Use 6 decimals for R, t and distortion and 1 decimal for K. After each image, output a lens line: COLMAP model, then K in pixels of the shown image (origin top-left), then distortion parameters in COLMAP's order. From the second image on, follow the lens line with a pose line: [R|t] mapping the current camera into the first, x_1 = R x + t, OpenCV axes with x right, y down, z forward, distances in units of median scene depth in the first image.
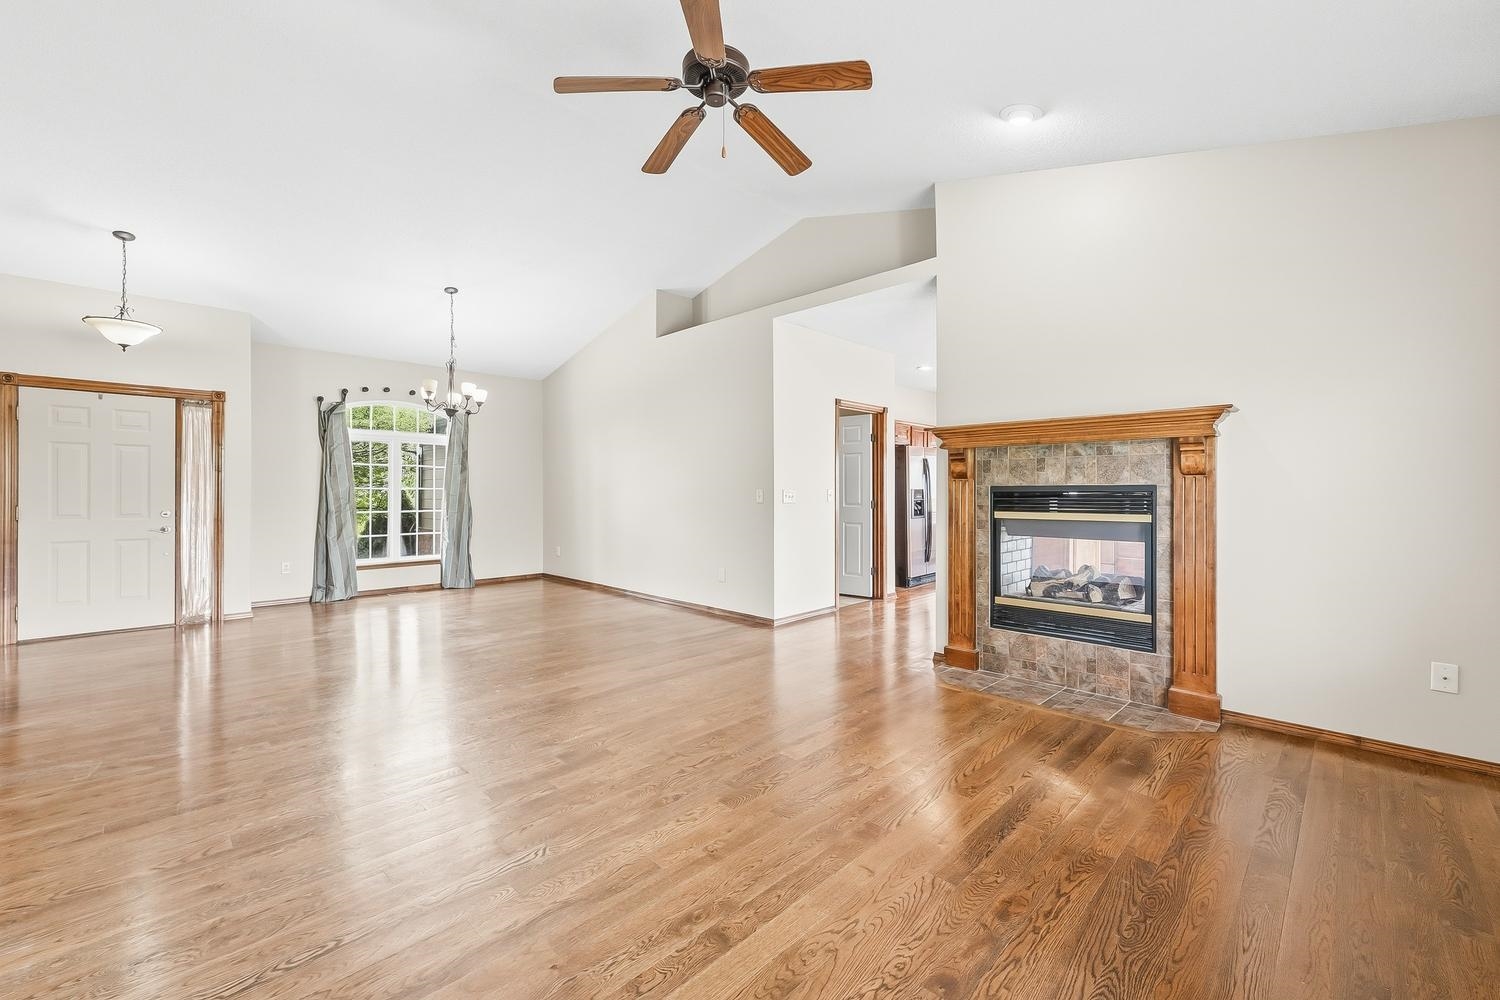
lens RADIAL K [[606.7, 0, 746.3], [0, 606.7, 495.7], [0, 0, 1]] dist [-0.000083, 0.000289]
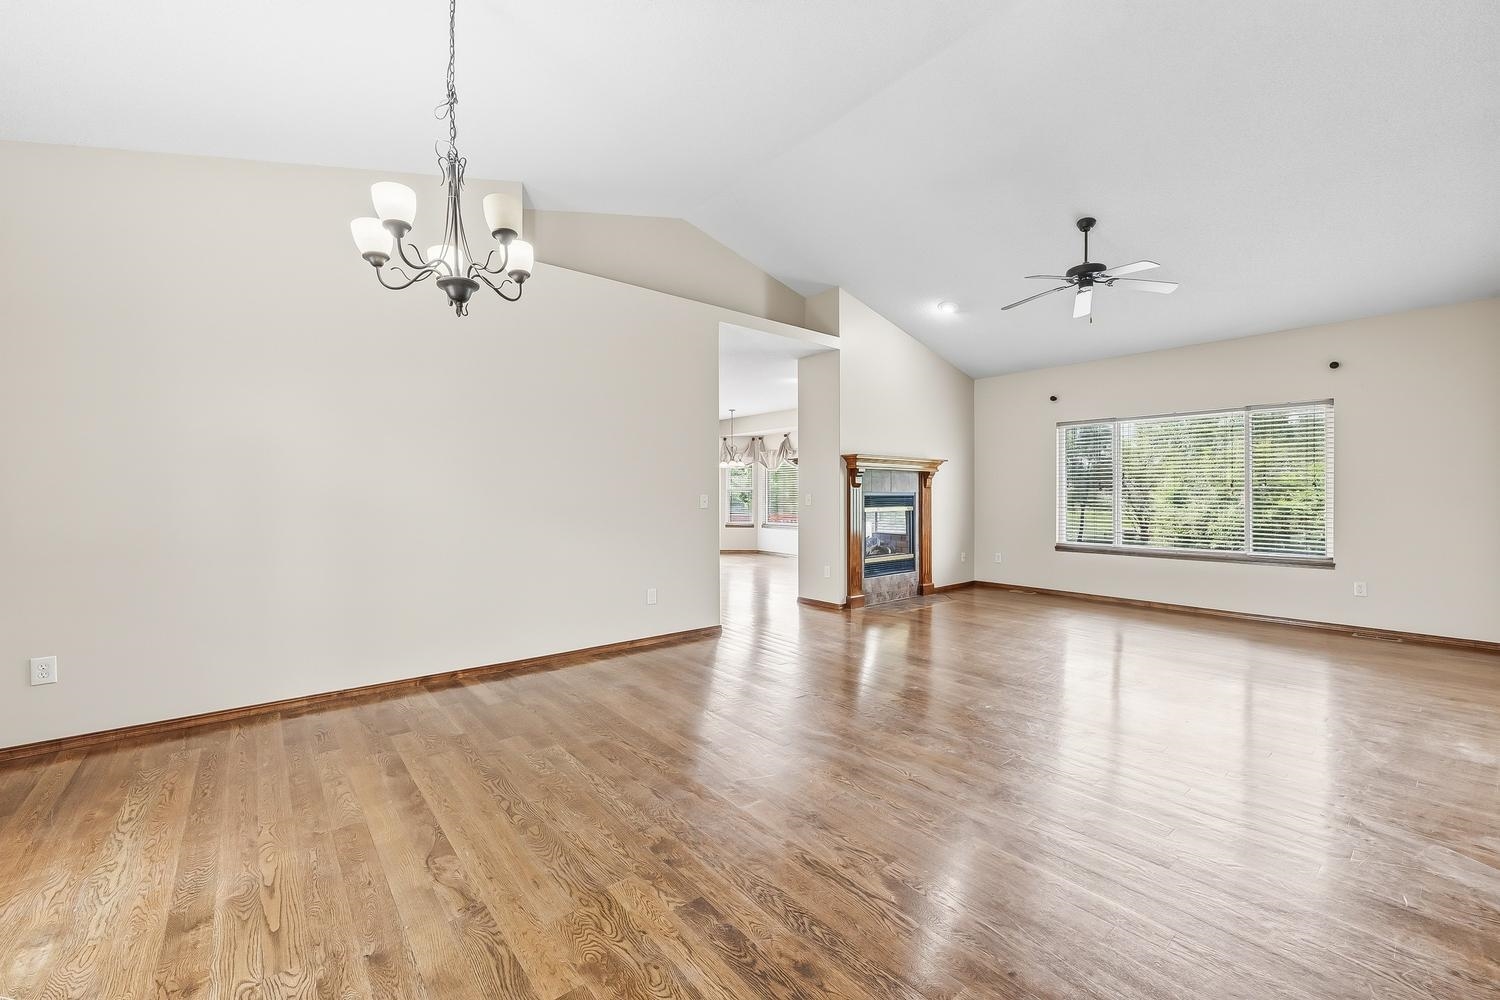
lens RADIAL K [[606.7, 0, 746.3], [0, 606.7, 495.7], [0, 0, 1]] dist [-0.000083, 0.000289]
pose [[0.085050, -0.001267, 0.996376, -1.494357], [0.006766, 0.999977, 0.000694, -0.013582], [-0.996354, 0.006682, 0.085056, 1.388481]]
